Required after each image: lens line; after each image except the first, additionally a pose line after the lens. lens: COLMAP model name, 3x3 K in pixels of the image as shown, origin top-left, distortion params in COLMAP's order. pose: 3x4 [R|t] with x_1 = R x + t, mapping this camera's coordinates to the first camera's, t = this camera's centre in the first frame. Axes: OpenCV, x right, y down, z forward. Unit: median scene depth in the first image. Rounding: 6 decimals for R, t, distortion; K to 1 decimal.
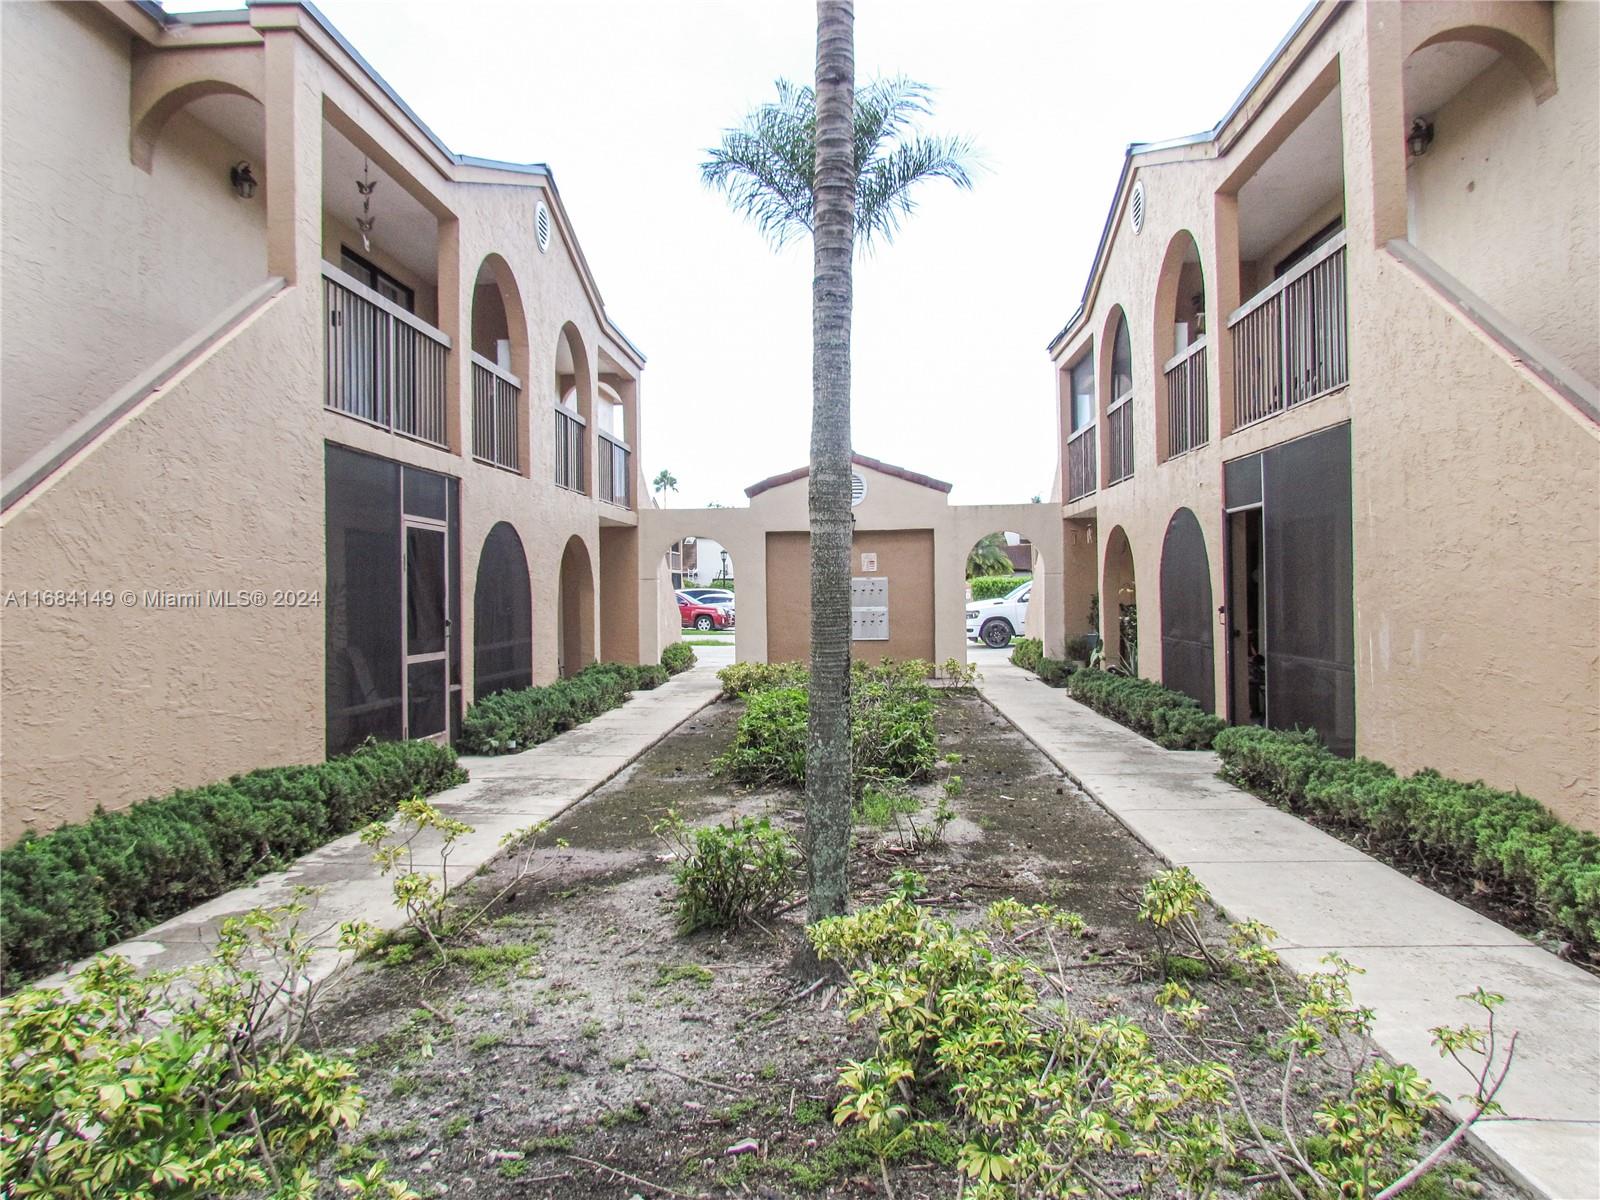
lens RADIAL K [[1122.6, 0, 794.5], [0, 1122.6, 593.4], [0, 0, 1]] dist [-0.016769, 0.005418]
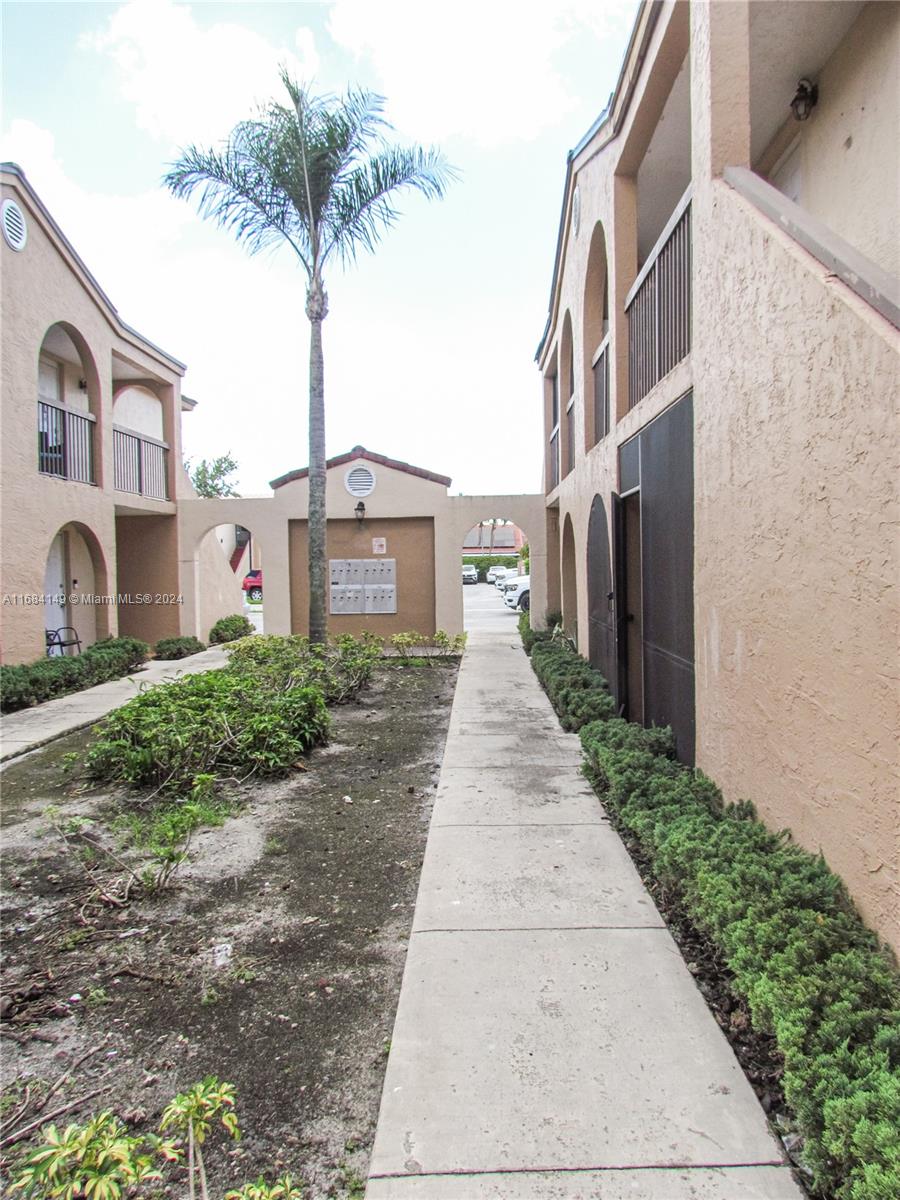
lens RADIAL K [[841.9, 0, 455.4], [0, 841.9, 603.3], [0, 0, 1]] dist [-0.016769, 0.005418]
pose [[0.999384, -0.004582, 0.034797, 0.186219], [0.003096, 0.999086, 0.042637, -0.008887], [-0.034961, -0.042503, 0.998484, 0.220243]]
